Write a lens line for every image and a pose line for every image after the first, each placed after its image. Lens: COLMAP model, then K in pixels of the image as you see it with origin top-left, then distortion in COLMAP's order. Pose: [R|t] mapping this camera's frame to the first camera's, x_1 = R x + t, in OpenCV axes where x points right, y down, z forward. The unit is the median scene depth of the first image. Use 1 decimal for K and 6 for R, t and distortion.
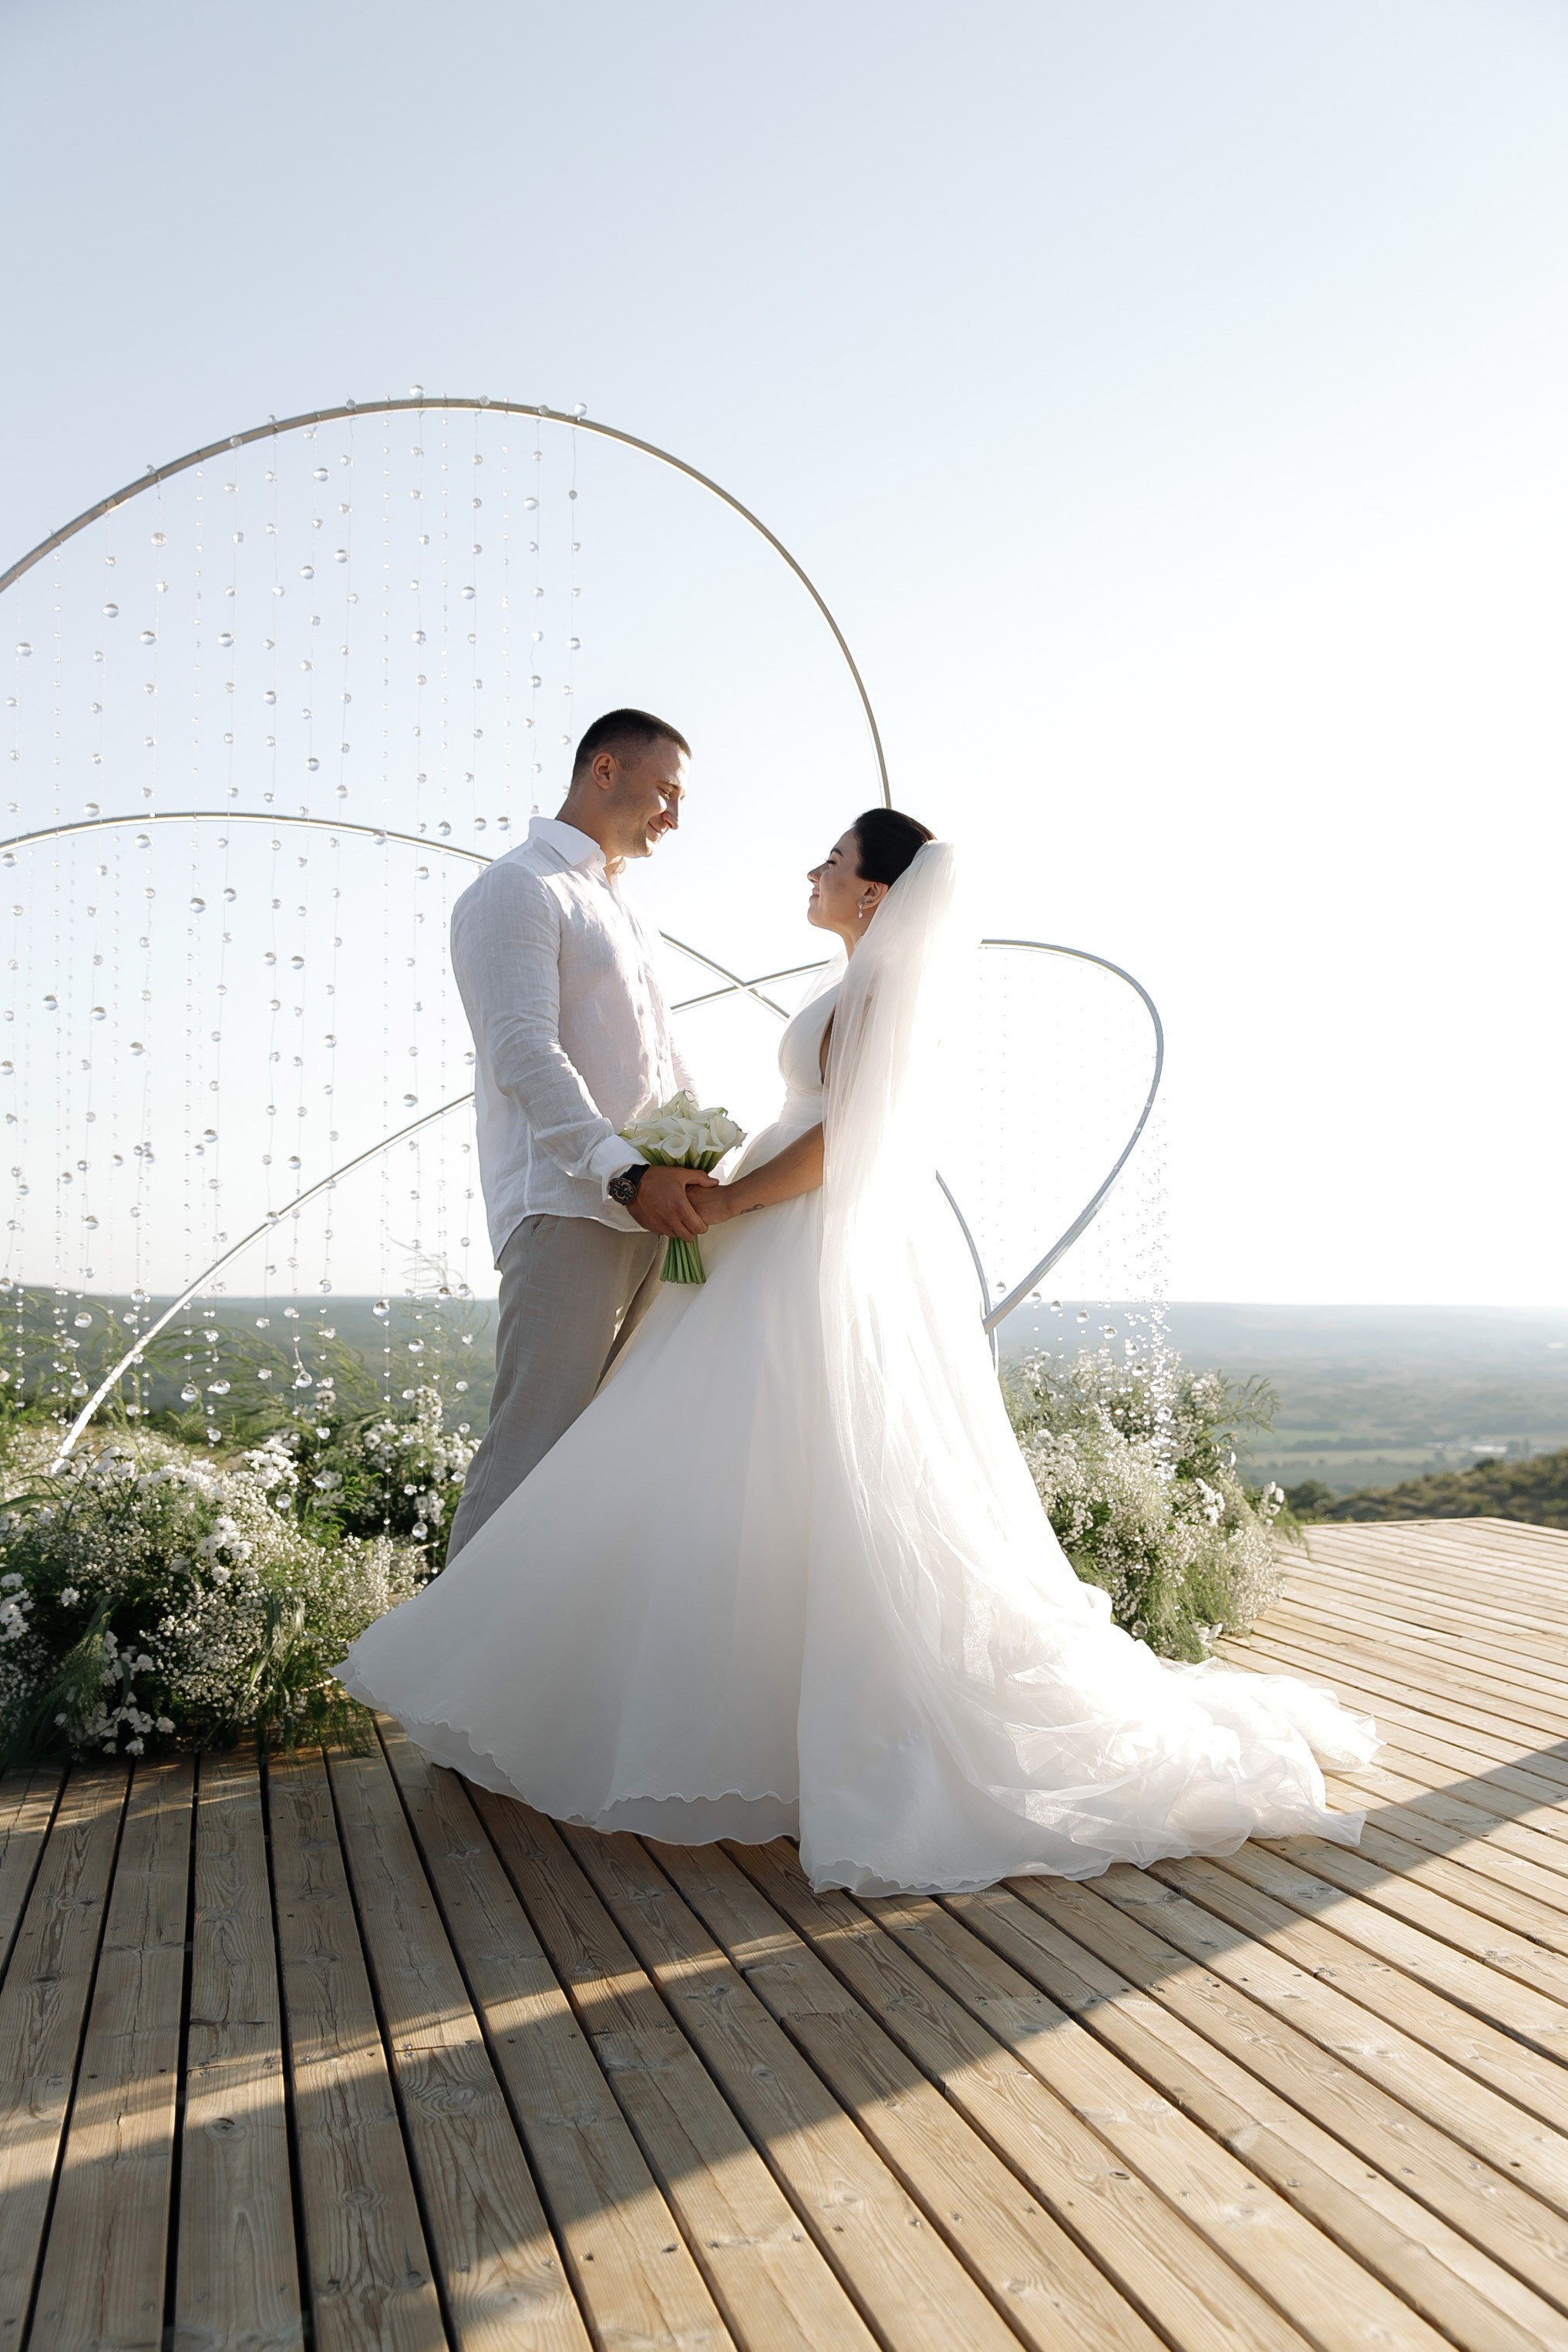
lens RADIAL K [[2429.3, 0, 804.0], [0, 2429.3, 1167.4], [0, 0, 1]] dist [-0.017002, 0.000000]
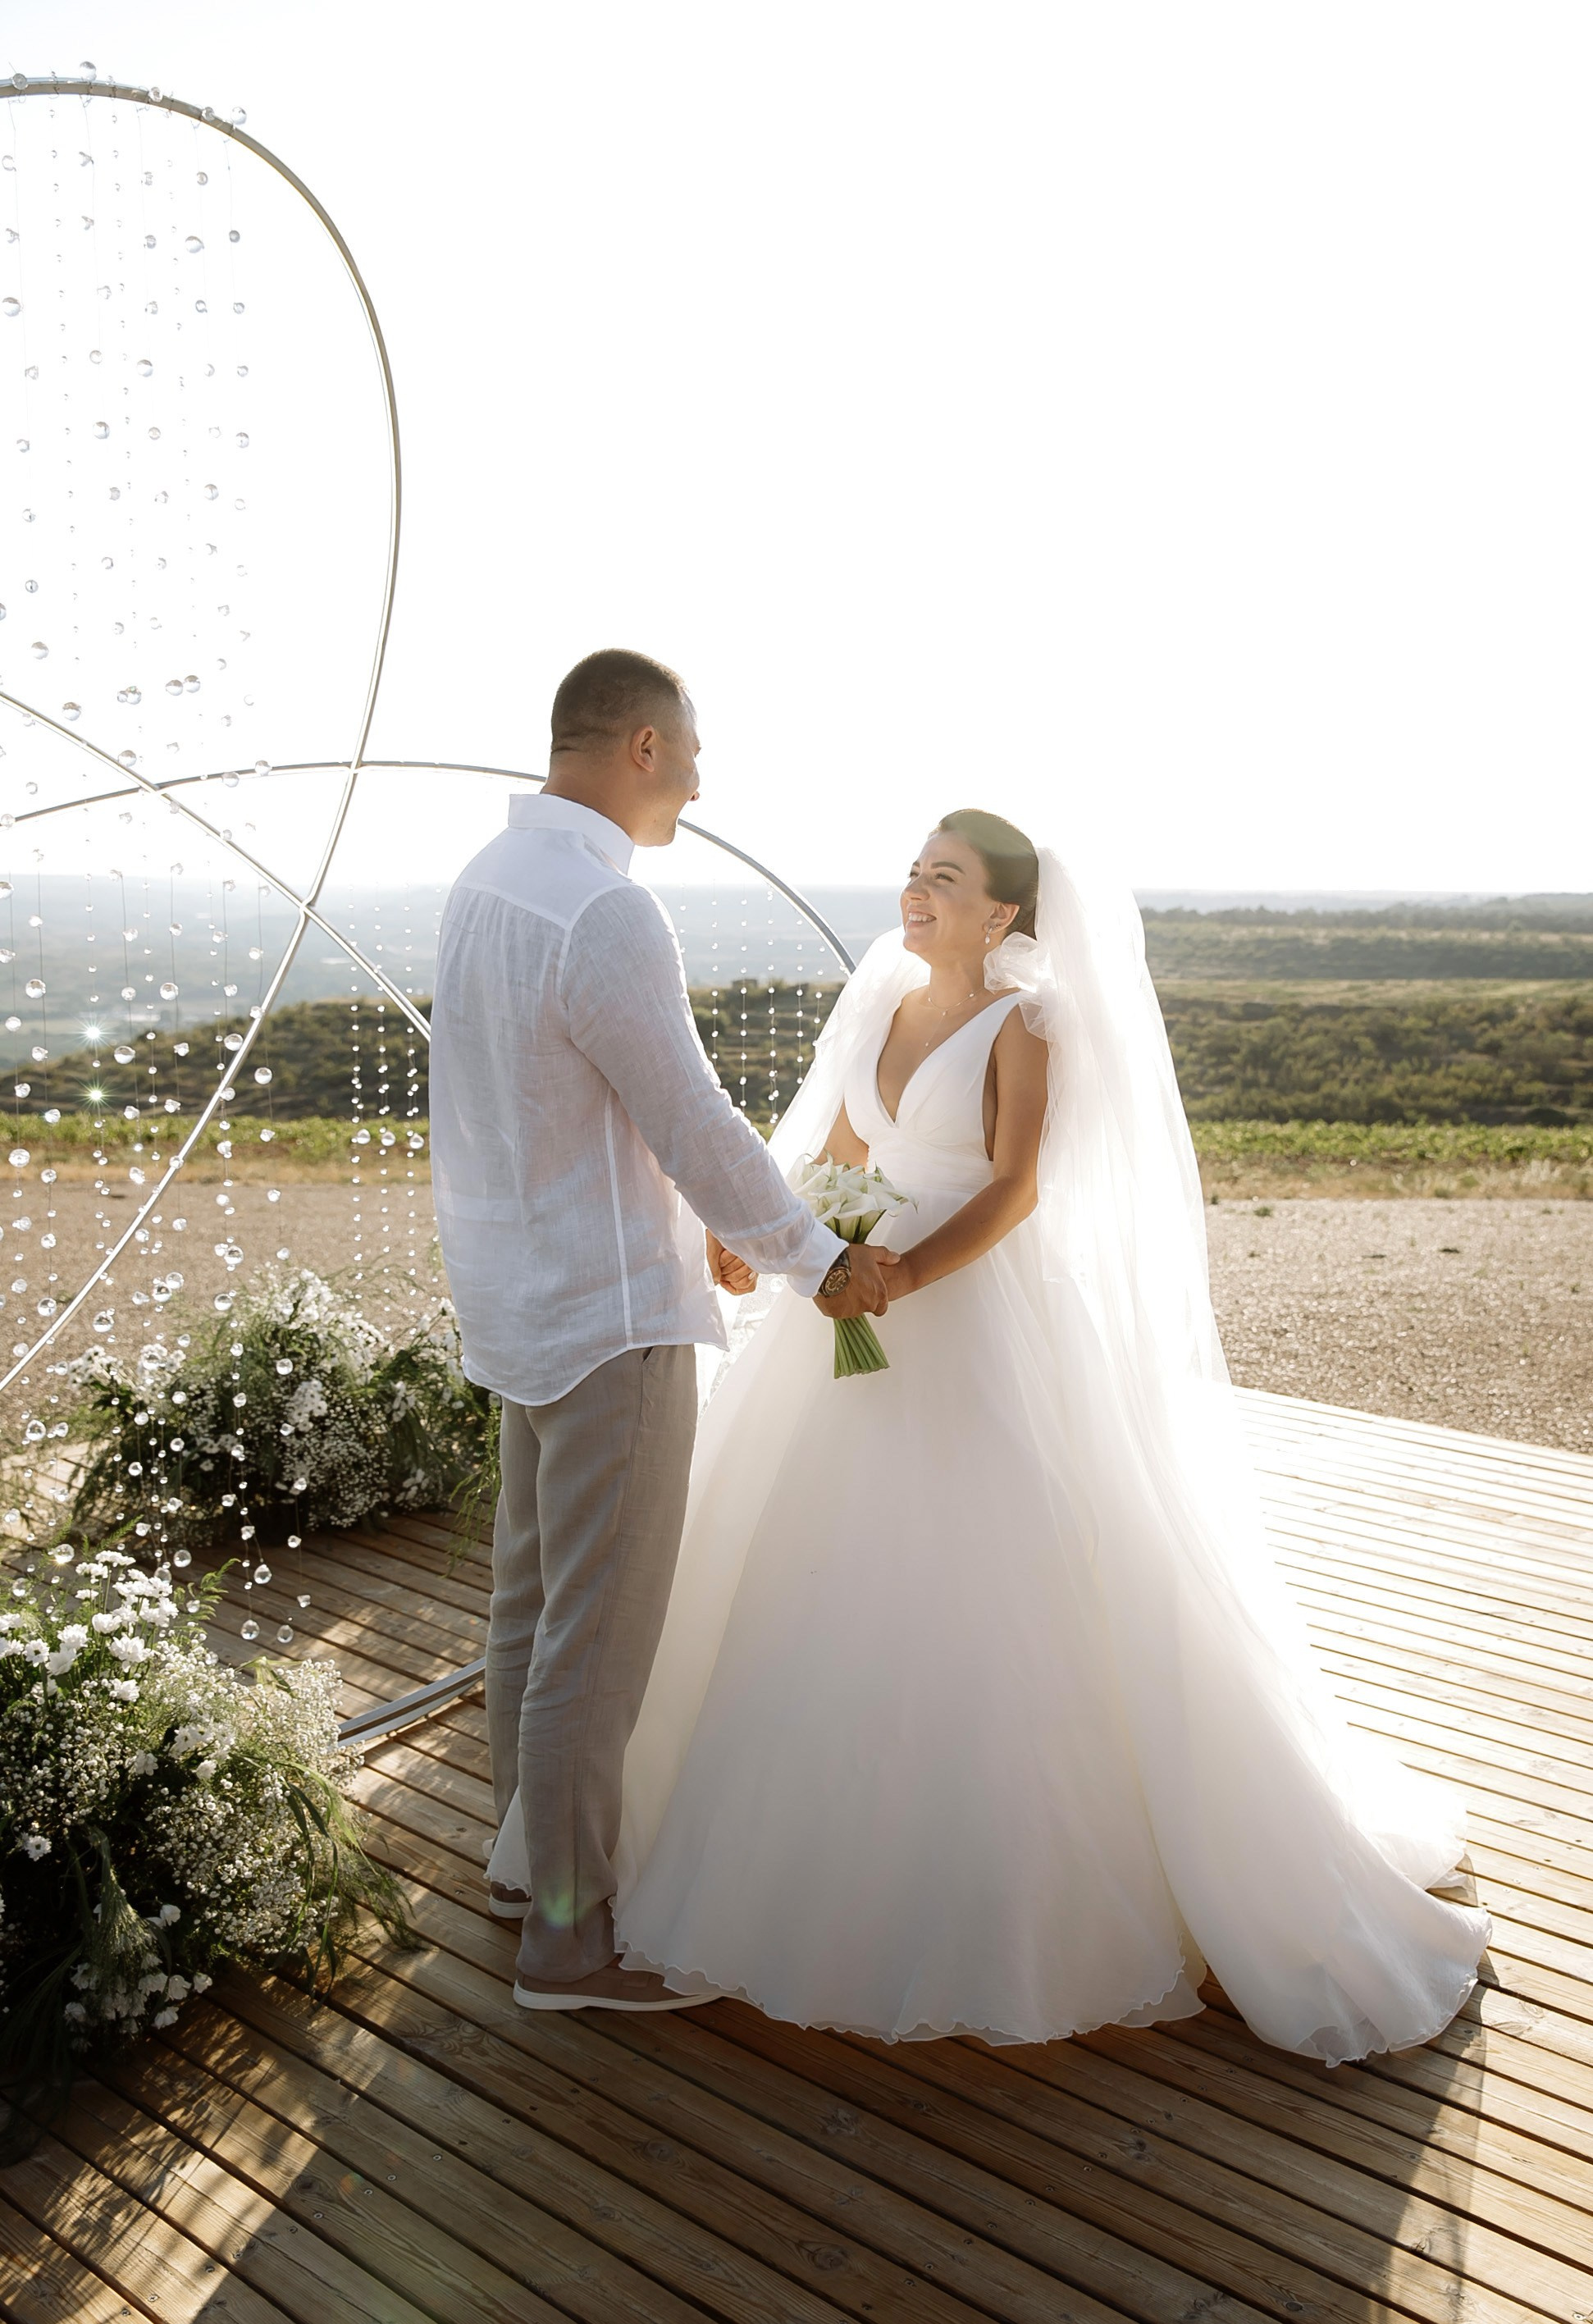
lens RADIAL K [[2355.3, 0, 887.5], [0, 2355.3, 1229.8], [0, 0, 1]] dist [-0.007379, 0.000000]
pose [[0.835368, -0.070261, 0.545182, -0.472396], [-0.043163, 0.980351, 0.192481, -0.163479], [-0.547994, -0.184324, 0.815921, 0.300685]]
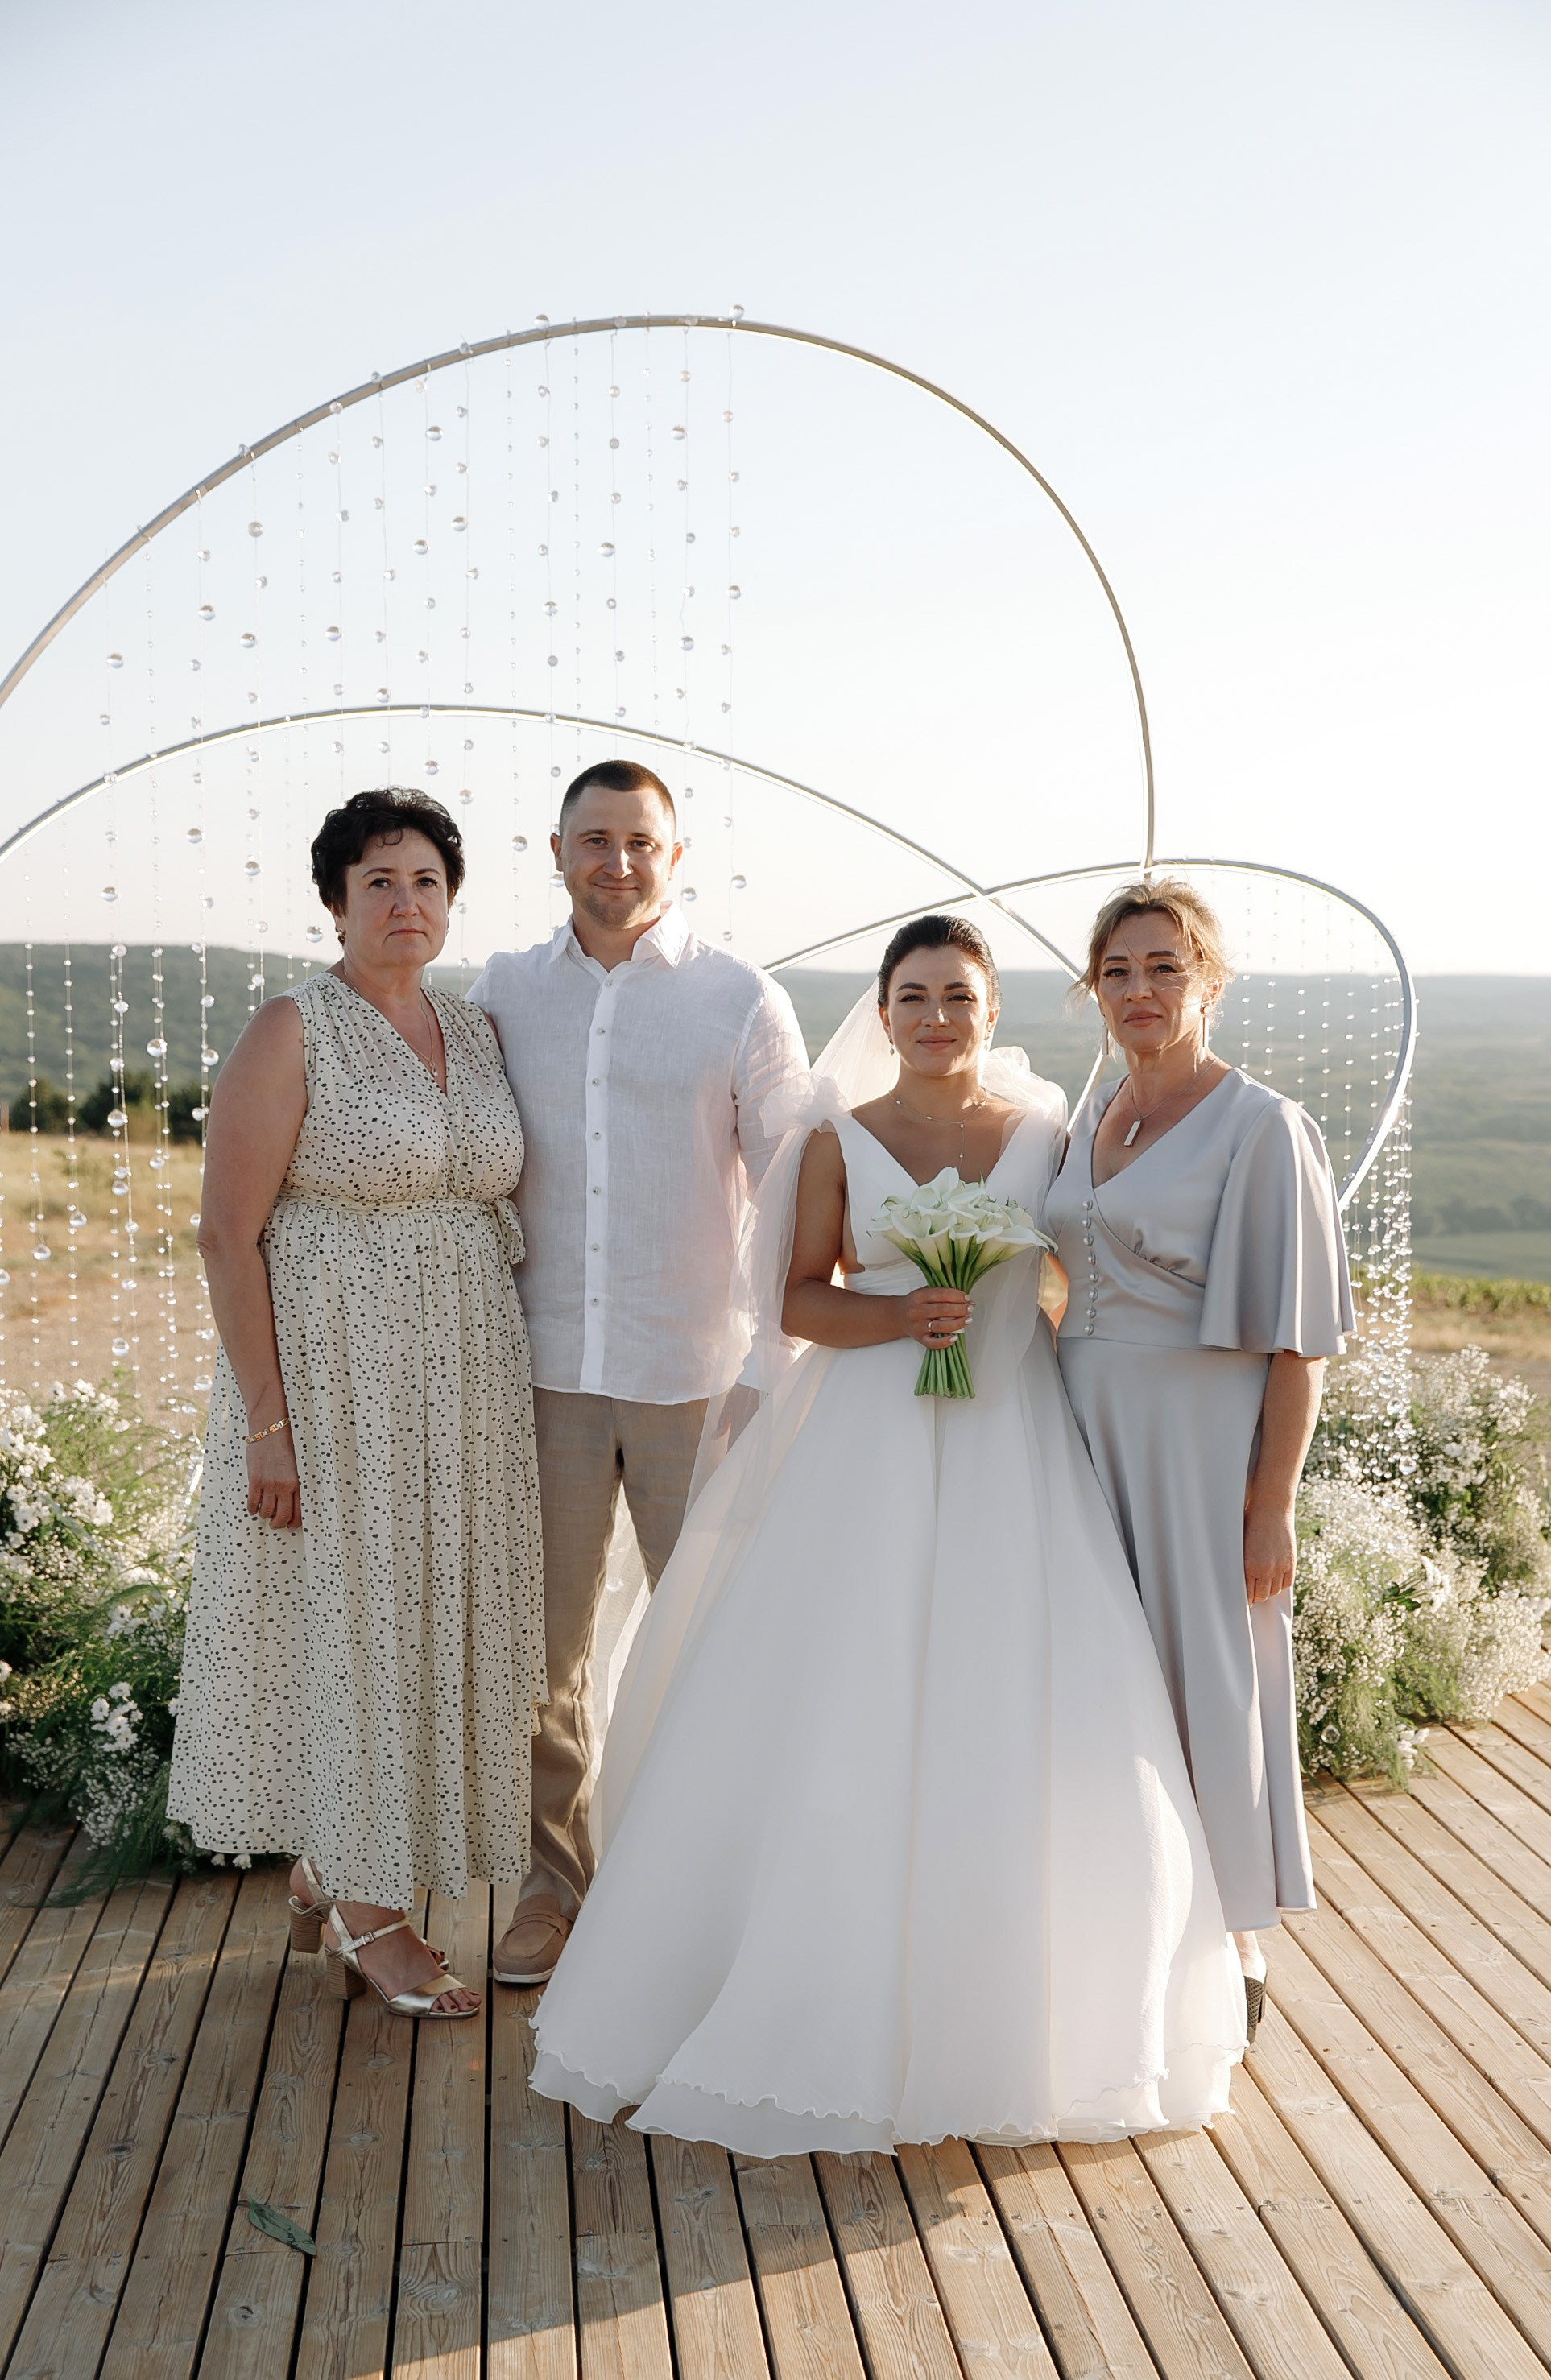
lens RADIAL K [[3415.8, 0, 822.6], [0, 3415.8, 1233.2], [0, 0, 1]] dist [0.084900, 0.000000]
pose [[0.989659, 0.014588, -0.142694, 0.158594], [0.004677, 0.991004, 0.133752, -0.205064], [0.143361, -0.133036, 0.980688, -0.318802]]
